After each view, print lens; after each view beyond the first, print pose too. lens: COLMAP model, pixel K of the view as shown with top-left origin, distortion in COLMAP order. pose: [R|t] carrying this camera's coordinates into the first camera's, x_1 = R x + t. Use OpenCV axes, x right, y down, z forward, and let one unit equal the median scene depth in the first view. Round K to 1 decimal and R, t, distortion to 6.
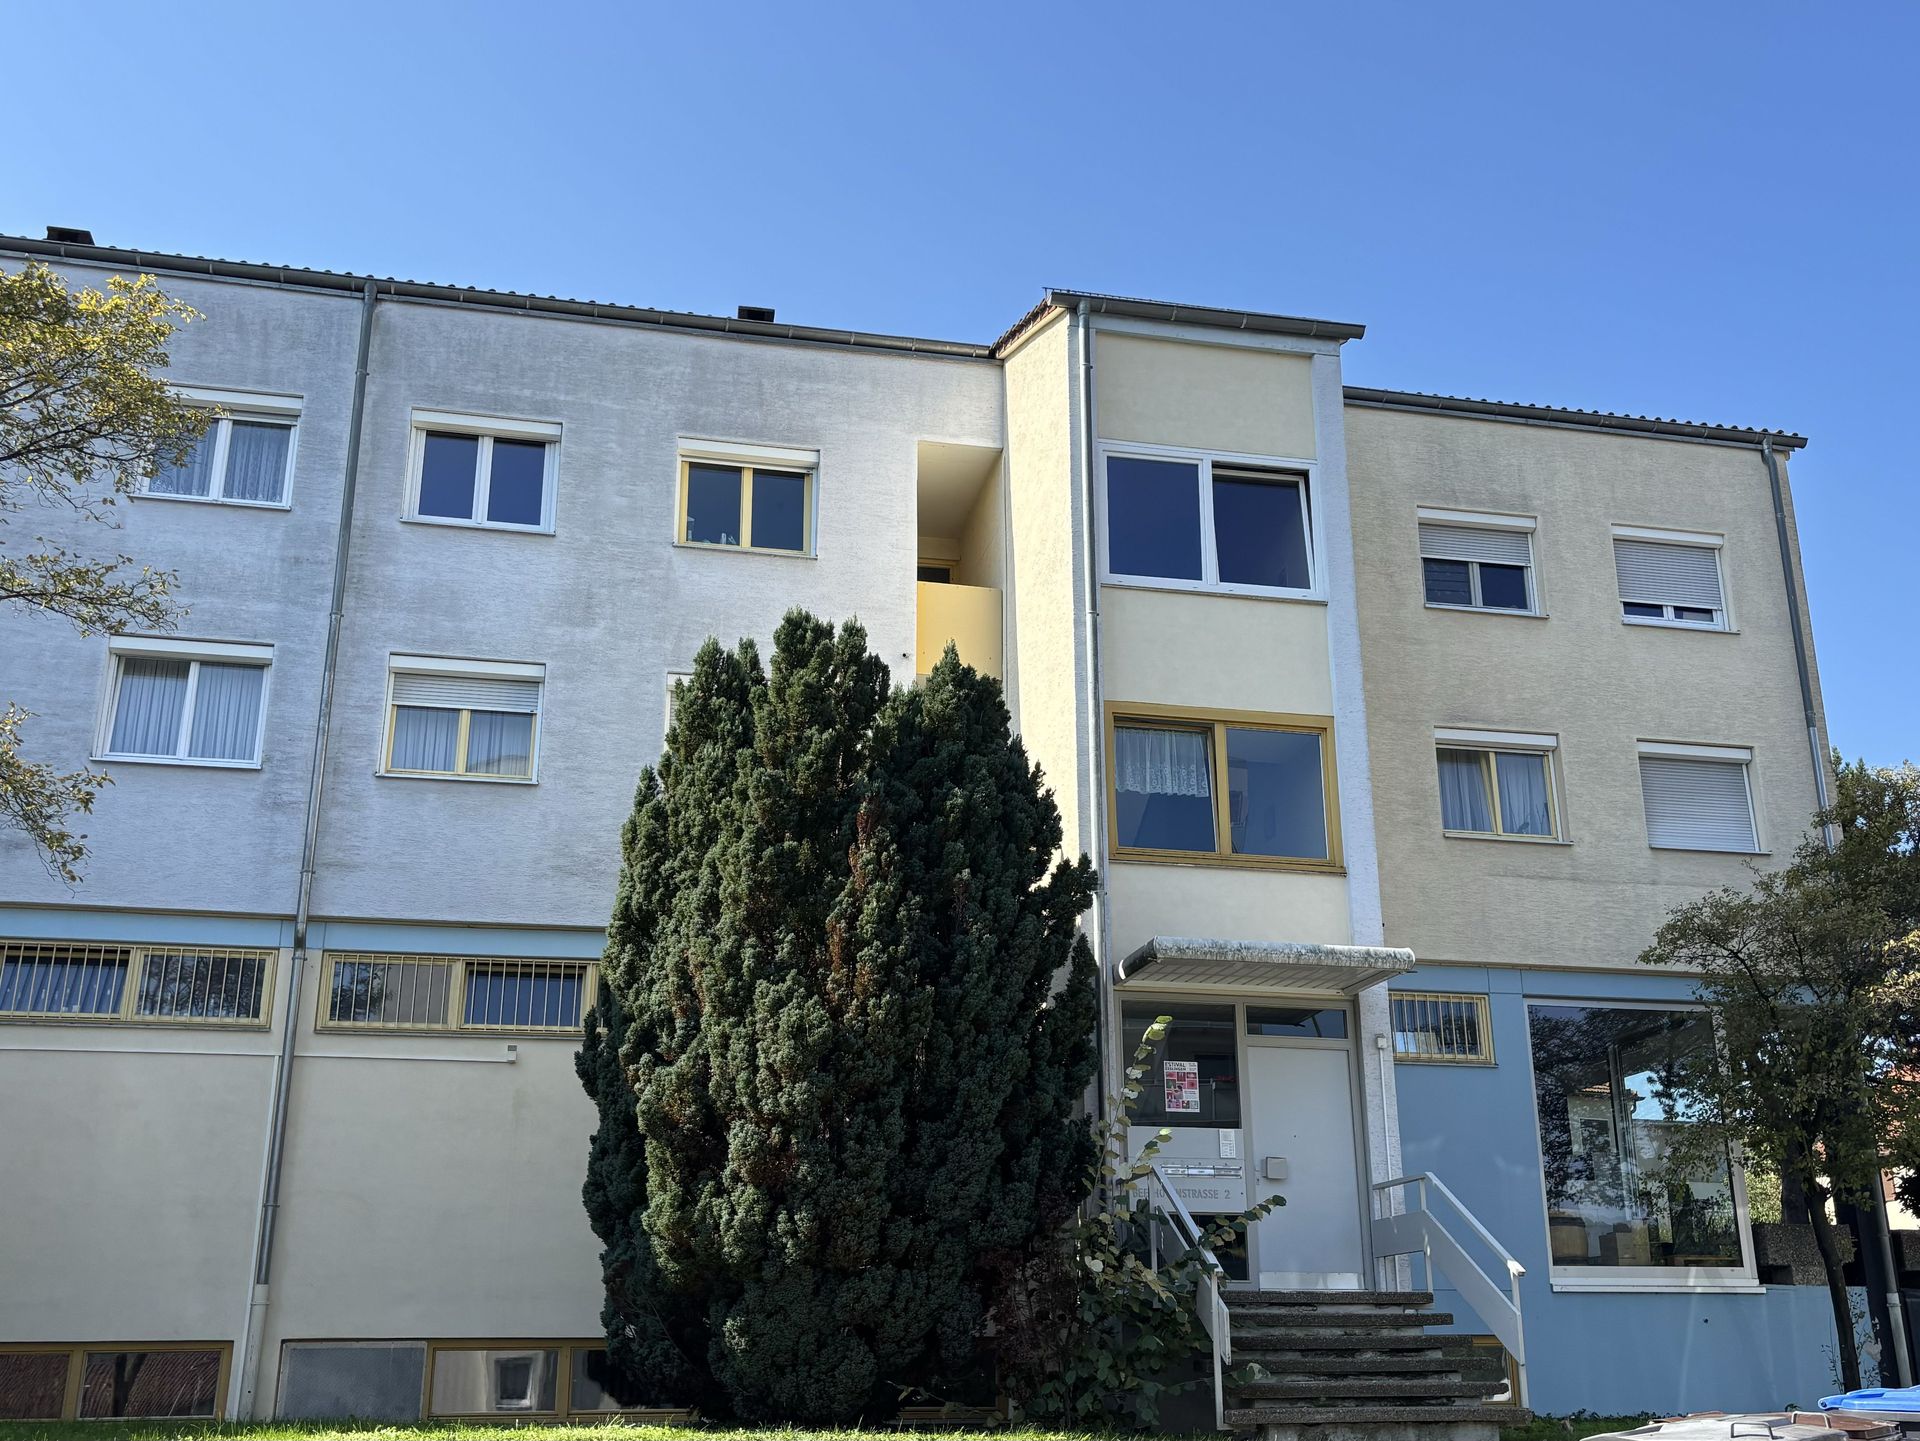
lens RADIAL K [[1881.4, 0, 960.0], [0, 1881.4, 720.5], [0, 0, 1]] dist [-0.011852, 0.018383]
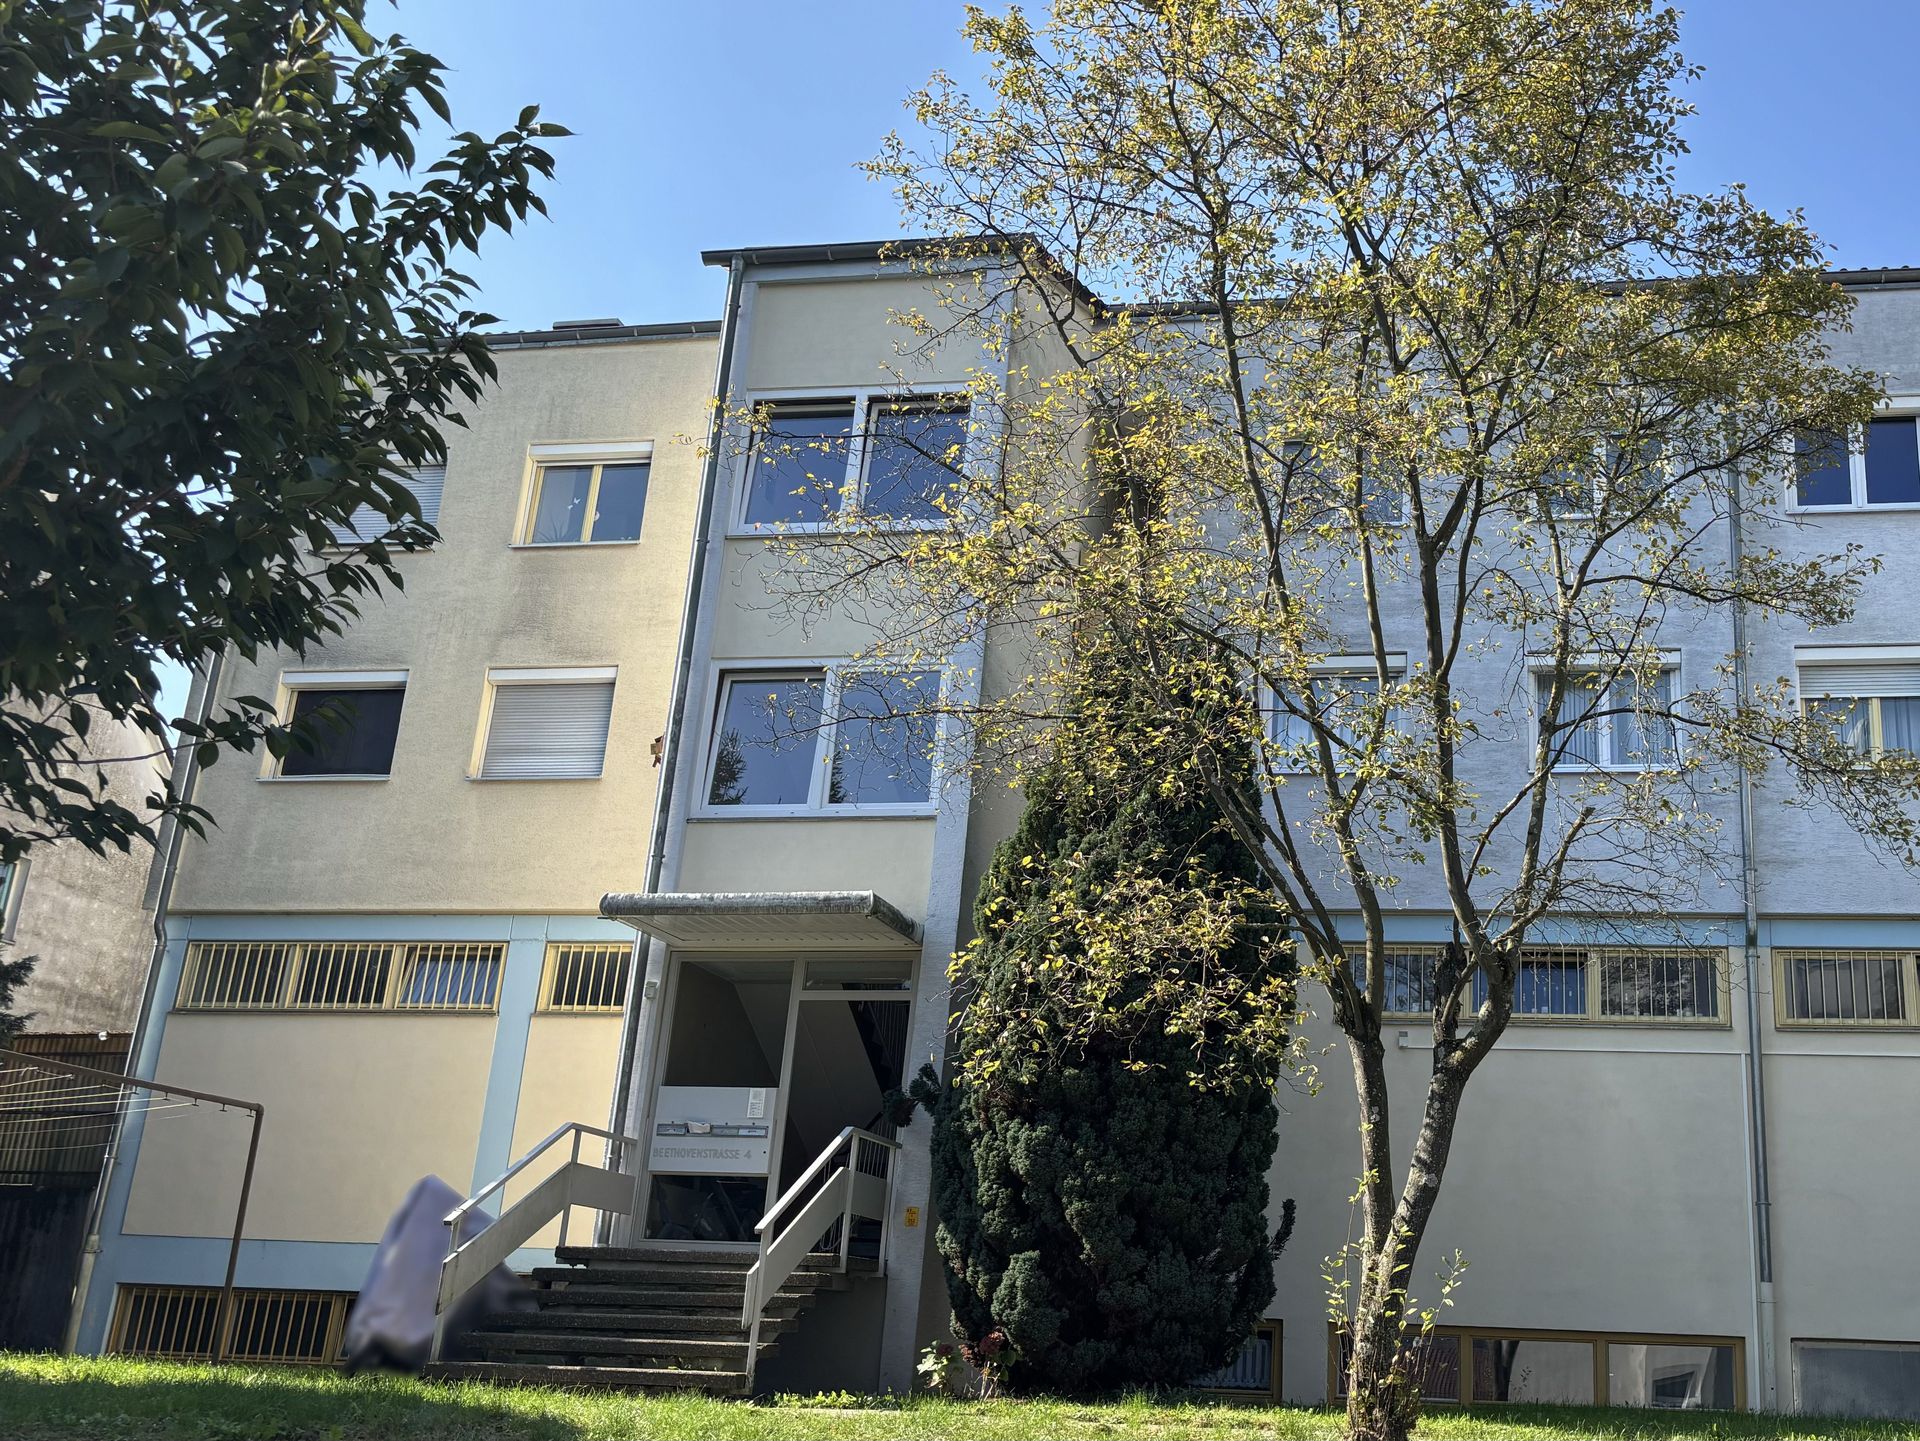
lens RADIAL K [[1881.4, 0, 960.0], [0, 1881.4, 720.5], [0, 0, 1]] dist [-0.011852, 0.018383]
pose [[0.931184, -0.068791, -0.357999, -0.379365], [0.071573, 0.997420, -0.005491, -0.023542], [0.357454, -0.020510, 0.933706, -0.082289]]
